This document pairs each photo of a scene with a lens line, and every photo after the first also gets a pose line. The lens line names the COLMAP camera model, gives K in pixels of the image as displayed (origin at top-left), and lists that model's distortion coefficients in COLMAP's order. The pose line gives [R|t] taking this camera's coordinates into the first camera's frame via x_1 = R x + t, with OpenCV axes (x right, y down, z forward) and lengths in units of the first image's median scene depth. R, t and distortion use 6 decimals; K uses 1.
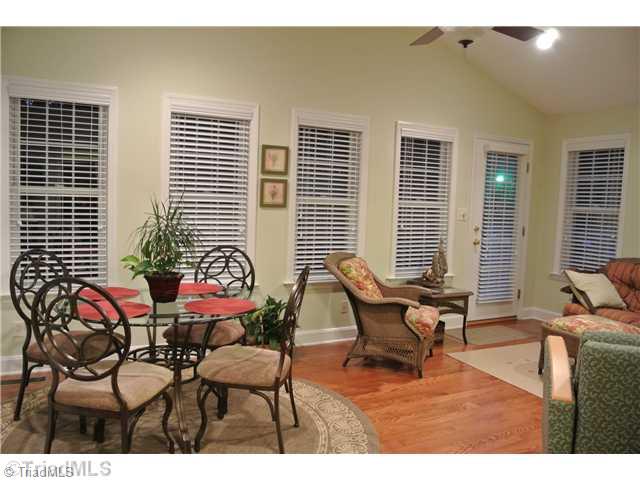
lens RADIAL K [[498.9, 0, 320.0], [0, 498.9, 240.0], [0, 0, 1]] dist [-0.070085, 0.010533]
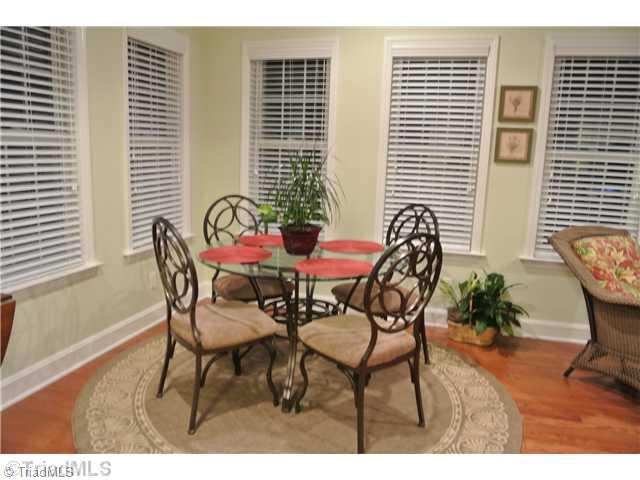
lens RADIAL K [[498.9, 0, 320.0], [0, 498.9, 240.0], [0, 0, 1]] dist [-0.070085, 0.010533]
pose [[0.728030, 0.113672, -0.676056, 0.235712], [-0.060420, 0.992959, 0.101891, -0.003985], [0.682878, -0.033333, 0.729772, 0.195165]]
